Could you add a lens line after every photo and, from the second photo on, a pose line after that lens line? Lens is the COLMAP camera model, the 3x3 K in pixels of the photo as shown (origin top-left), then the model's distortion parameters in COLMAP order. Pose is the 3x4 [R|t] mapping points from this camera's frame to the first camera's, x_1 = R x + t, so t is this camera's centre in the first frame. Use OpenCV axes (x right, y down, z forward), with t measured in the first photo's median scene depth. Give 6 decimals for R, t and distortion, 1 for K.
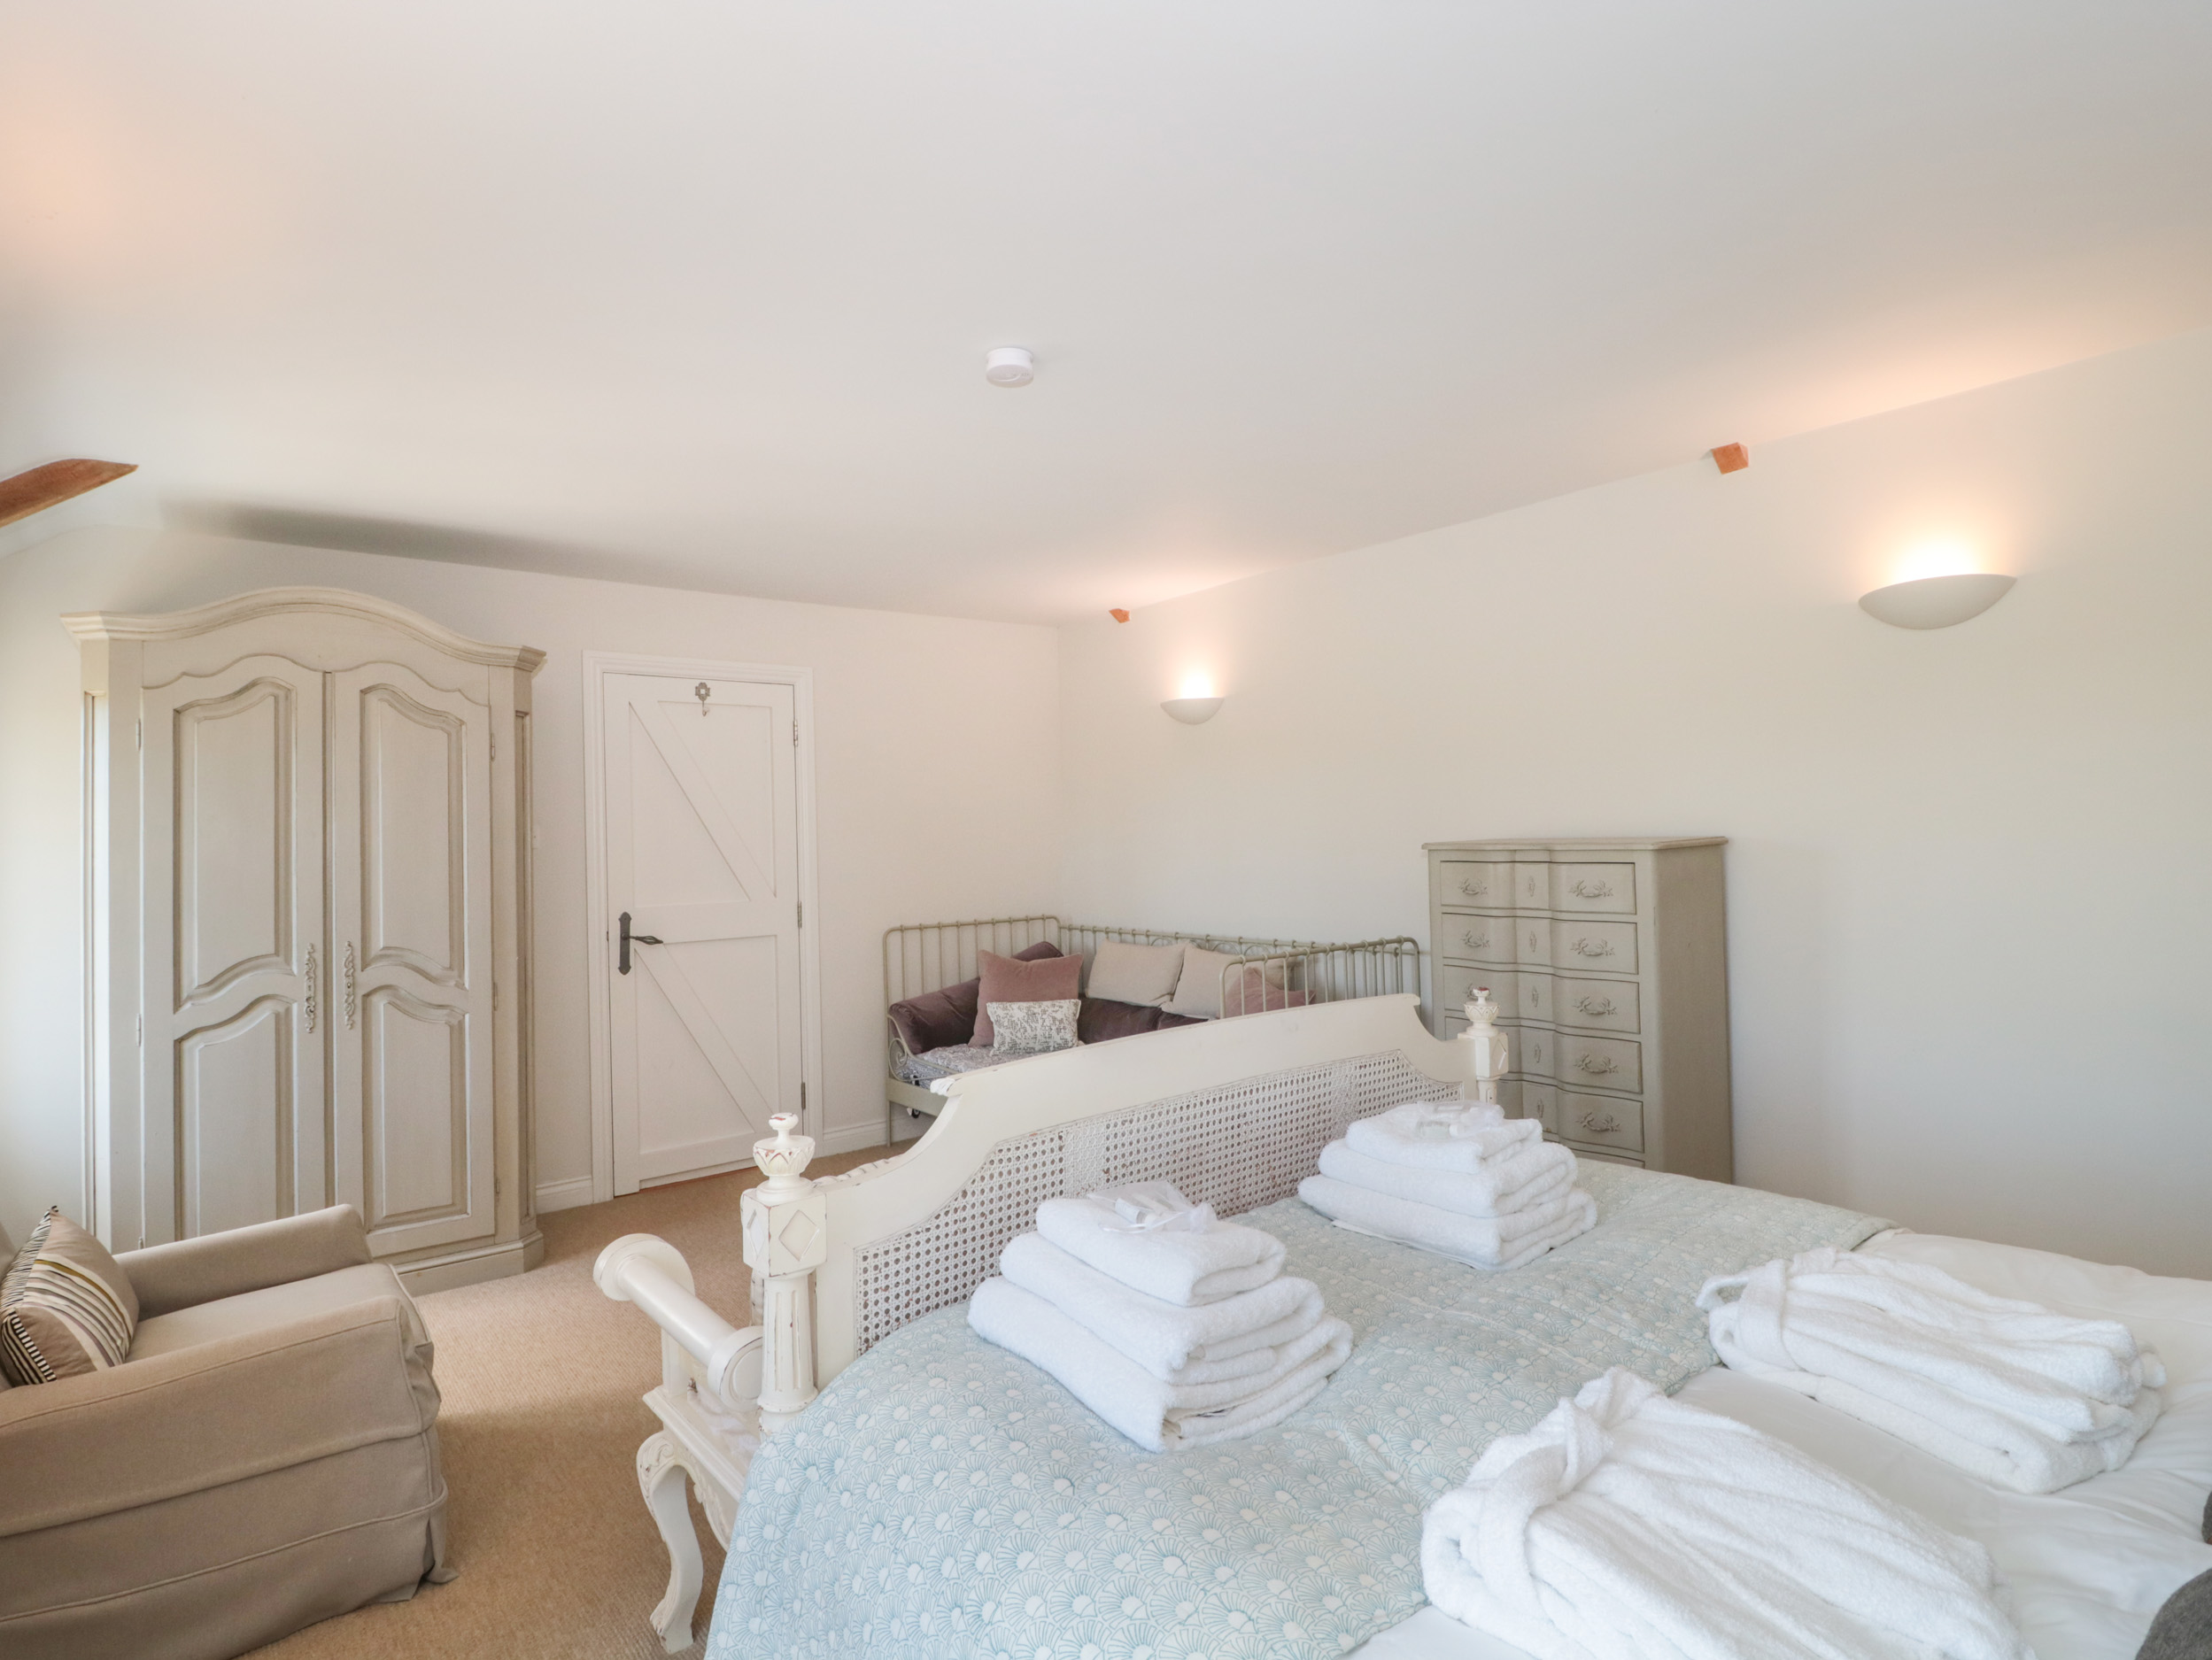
lens RADIAL K [[1152.8, 0, 1105.0], [0, 1152.8, 824.8], [0, 0, 1]] dist [-0.020732, -0.002705]
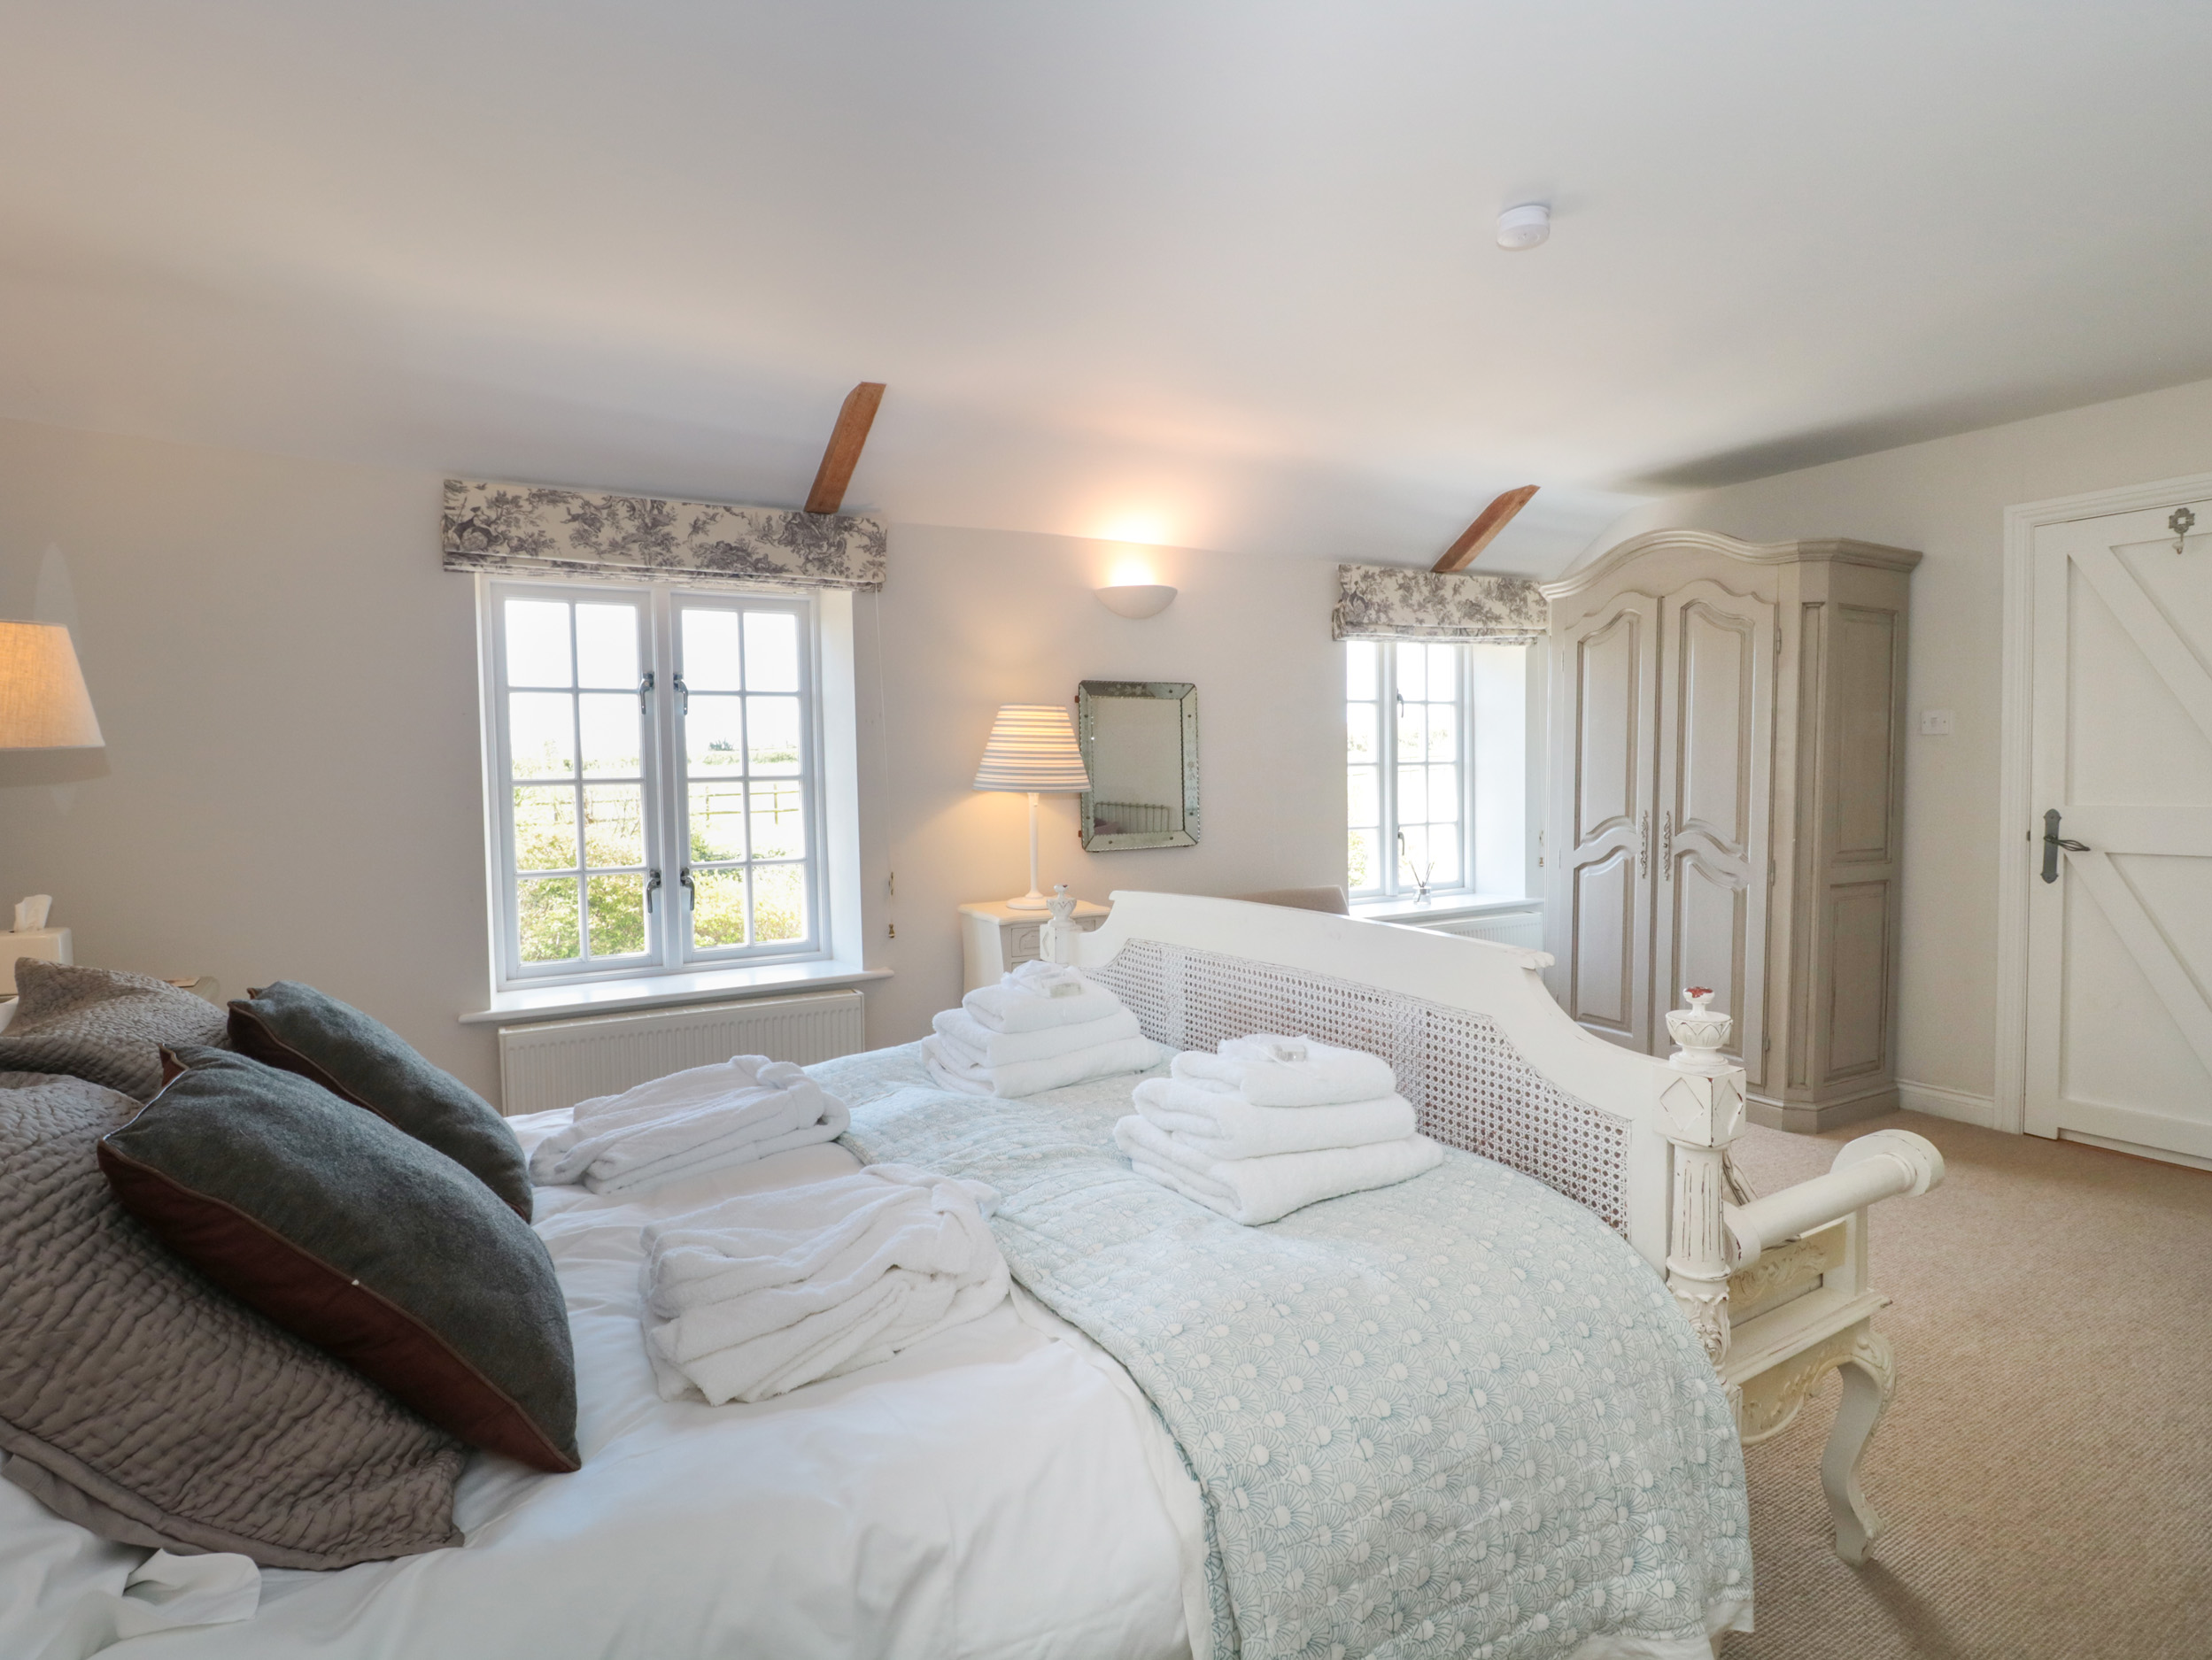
lens RADIAL K [[1152.8, 0, 1105.8], [0, 1152.8, 827.4], [0, 0, 1]] dist [-0.020732, -0.002705]
pose [[-0.180090, 0.084869, -0.979982, 0.689026], [0.037319, 0.996143, 0.079410, -0.003845], [0.982942, -0.022271, -0.182563, 0.616044]]
